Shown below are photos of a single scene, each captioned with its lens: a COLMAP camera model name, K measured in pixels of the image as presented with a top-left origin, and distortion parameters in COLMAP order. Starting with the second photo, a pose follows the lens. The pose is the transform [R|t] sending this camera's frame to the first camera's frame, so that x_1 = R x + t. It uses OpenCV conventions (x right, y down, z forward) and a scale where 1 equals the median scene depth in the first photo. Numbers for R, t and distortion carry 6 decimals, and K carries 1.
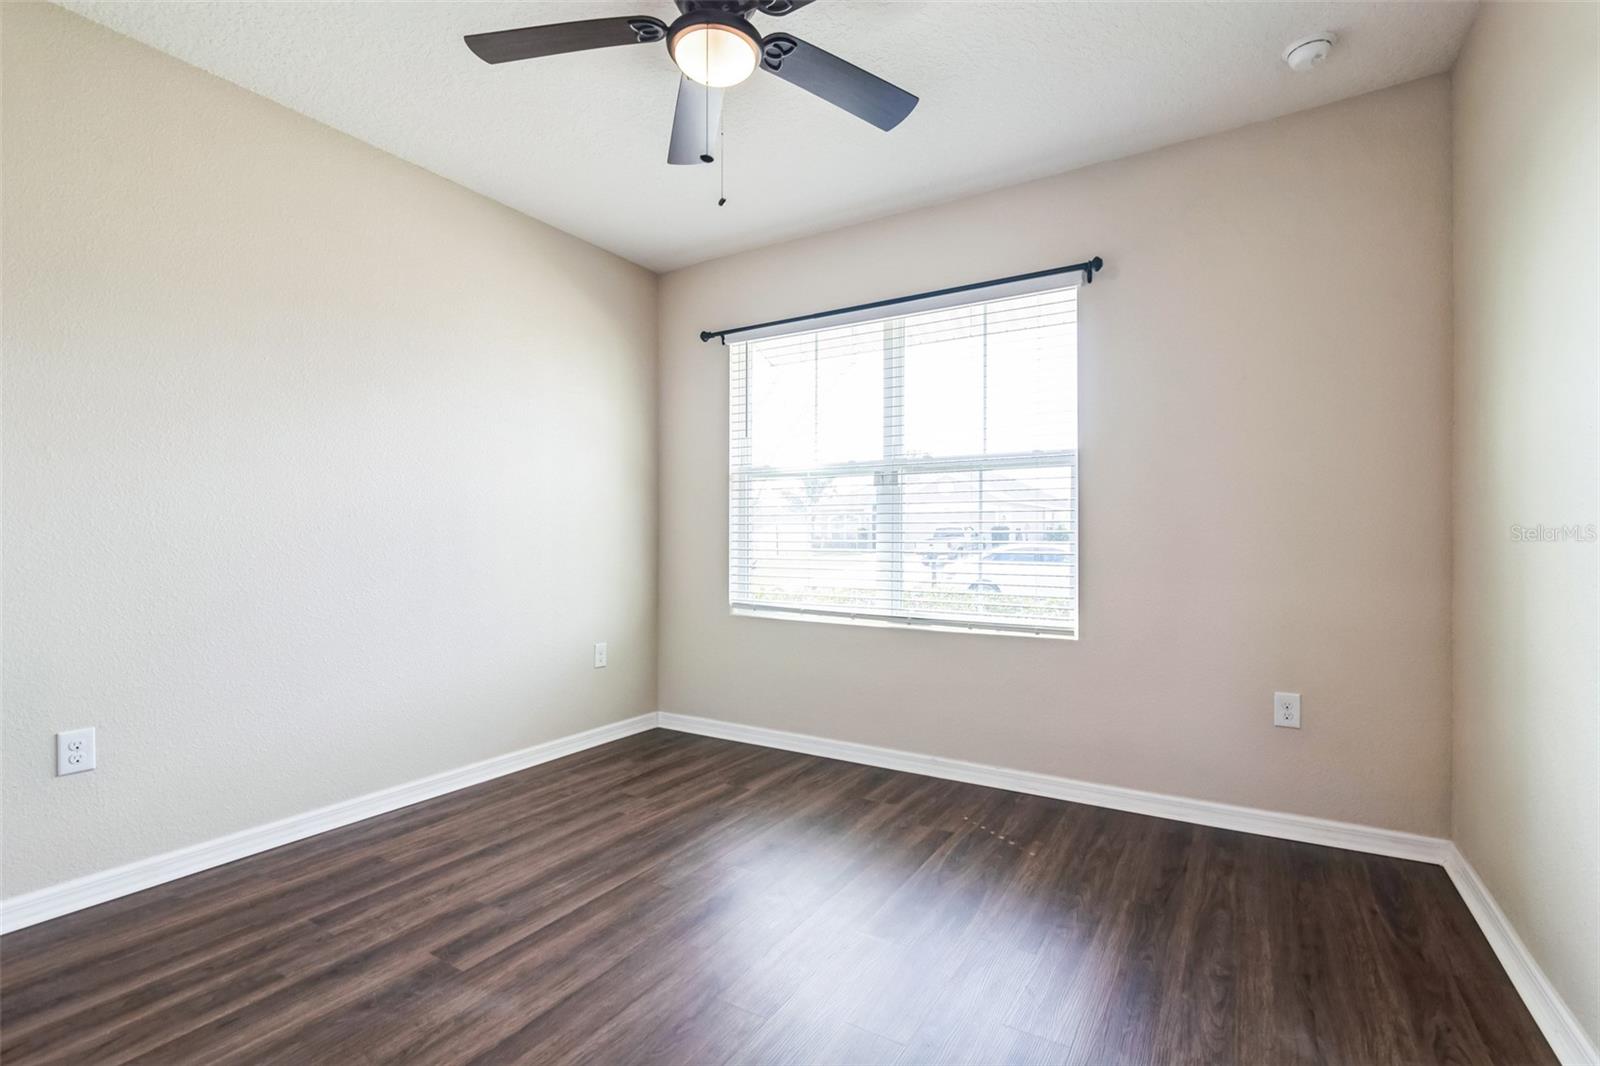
lens RADIAL K [[731.0, 0, 799.8], [0, 731.0, 534.7], [0, 0, 1]] dist [-0.001794, 0.000037]
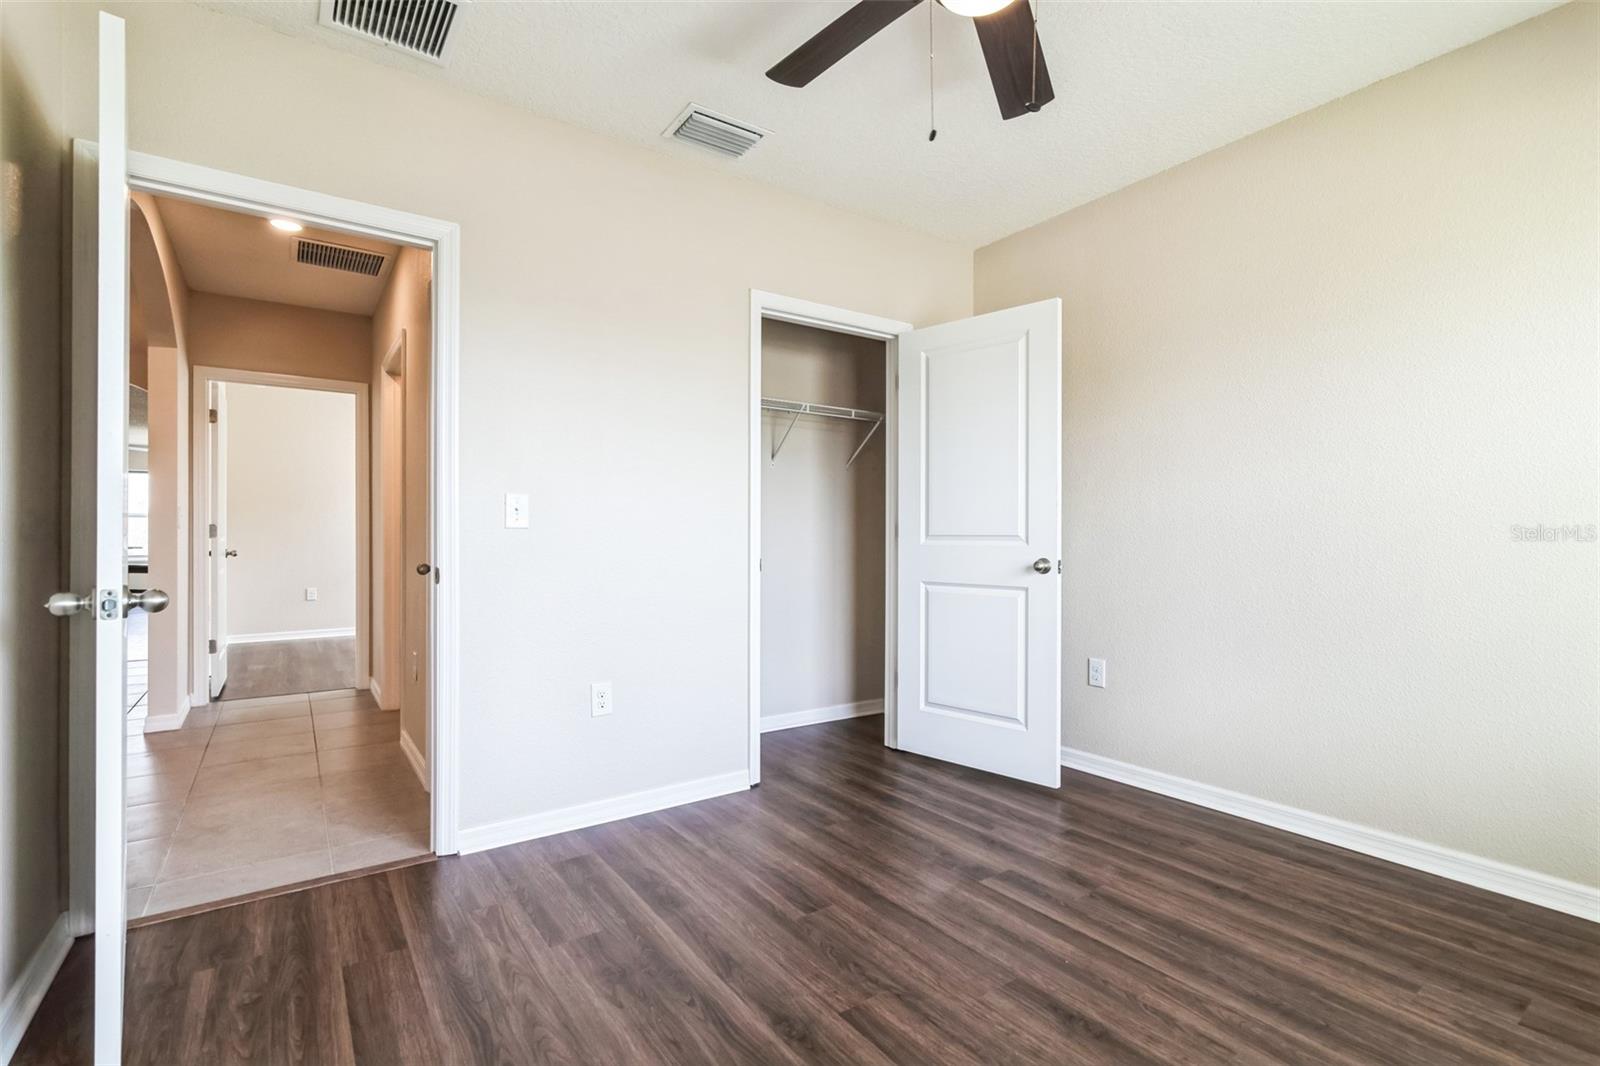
lens RADIAL K [[731.0, 0, 798.5], [0, 731.0, 529.7], [0, 0, 1]] dist [-0.001794, 0.000037]
pose [[-0.381503, -0.003550, -0.924361, 0.607801], [0.003868, 0.999978, -0.005437, -0.001448], [0.924359, -0.005650, -0.381481, 0.887080]]
